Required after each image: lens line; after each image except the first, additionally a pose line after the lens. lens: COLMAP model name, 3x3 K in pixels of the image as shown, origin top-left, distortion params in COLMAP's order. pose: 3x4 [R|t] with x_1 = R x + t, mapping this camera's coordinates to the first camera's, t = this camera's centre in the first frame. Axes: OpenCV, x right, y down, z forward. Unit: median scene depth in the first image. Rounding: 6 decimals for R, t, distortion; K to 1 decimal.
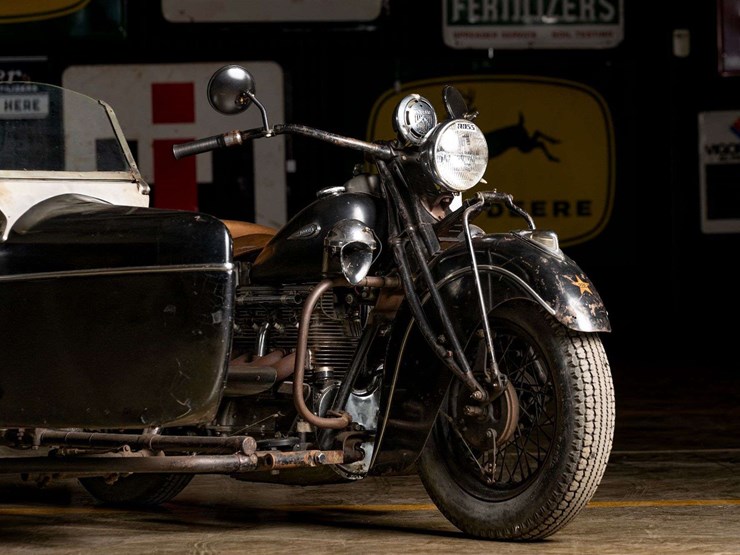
lens RADIAL K [[3398.6, 0, 372.0], [0, 3398.6, 277.8], [0, 0, 1]] dist [-0.089368, 5.606416]
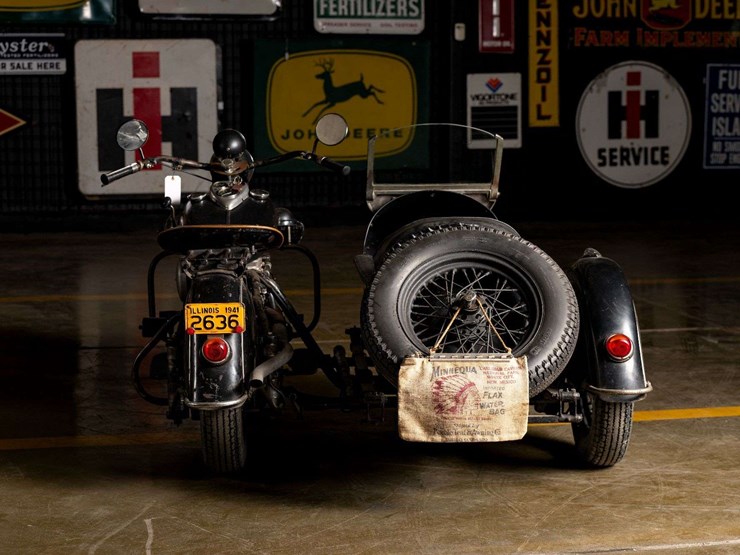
lens RADIAL K [[1755.6, 0, 388.5], [0, 1755.6, 278.0], [0, 0, 1]] dist [0.031840, -0.191807]
pose [[0.980272, -0.009084, 0.197442, -0.216099], [-0.010627, 0.995076, 0.098540, -0.067843], [-0.197365, -0.098694, 0.975349, 0.344595]]
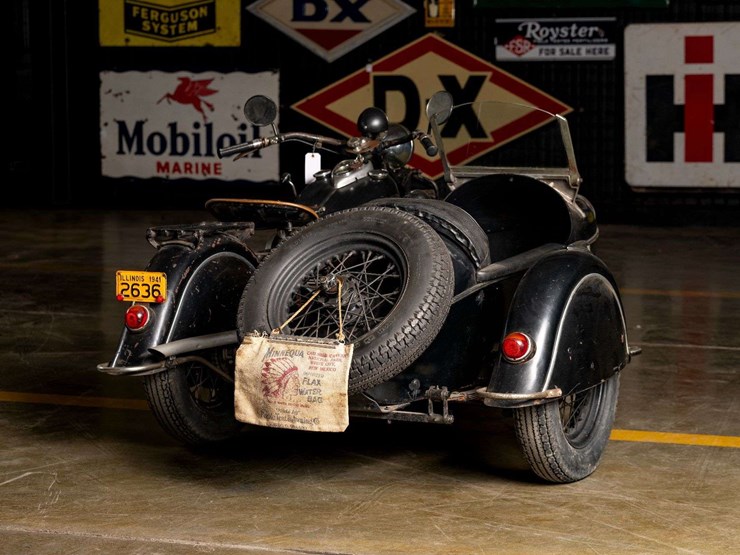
lens RADIAL K [[1861.7, 0, 381.2], [0, 1861.7, 277.0], [0, 0, 1]] dist [0.043232, -0.091086]
pose [[0.942942, 0.052428, -0.328803, 0.162957], [-0.019780, 0.994602, 0.101865, -0.064897], [0.332368, -0.089549, 0.938889, 0.363089]]
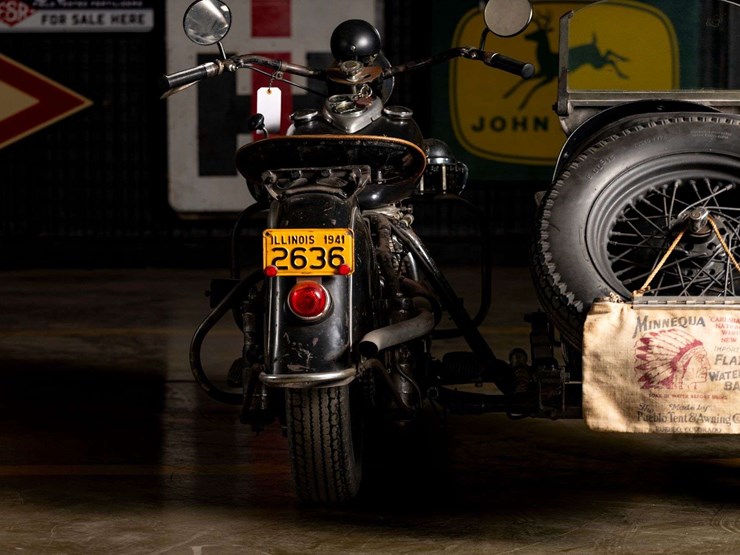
lens RADIAL K [[2643.7, 0, 369.8], [0, 2643.7, 278.7], [0, 0, 1]] dist [-0.112046, -0.161584]
pose [[0.996319, 0.010028, 0.085136, -0.190484], [-0.013508, 0.999092, 0.040404, -0.008050], [-0.084653, -0.041405, 0.995550, 0.351325]]
